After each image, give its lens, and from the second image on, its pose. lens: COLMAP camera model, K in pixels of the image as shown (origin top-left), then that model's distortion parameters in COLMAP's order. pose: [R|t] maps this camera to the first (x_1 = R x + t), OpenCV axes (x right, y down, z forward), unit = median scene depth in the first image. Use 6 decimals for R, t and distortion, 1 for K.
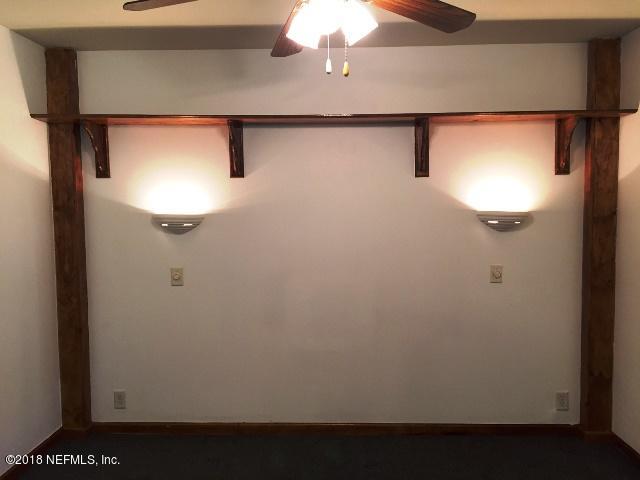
lens RADIAL K [[536.9, 0, 320.0], [0, 536.9, 240.0], [0, 0, 1]] dist [0.015175, -0.006561]
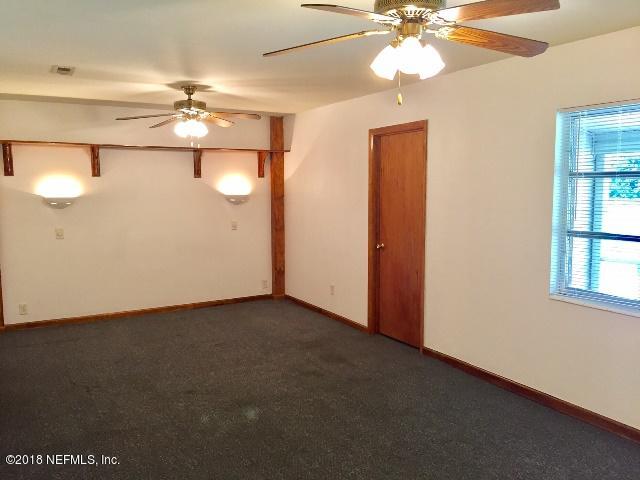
lens RADIAL K [[536.9, 0, 320.0], [0, 536.9, 240.0], [0, 0, 1]] dist [0.015175, -0.006561]
pose [[0.852124, -0.050017, 0.520944, -0.473653], [0.027295, 0.998315, 0.051204, 0.023870], [-0.522627, -0.029413, 0.852054, -0.944140]]
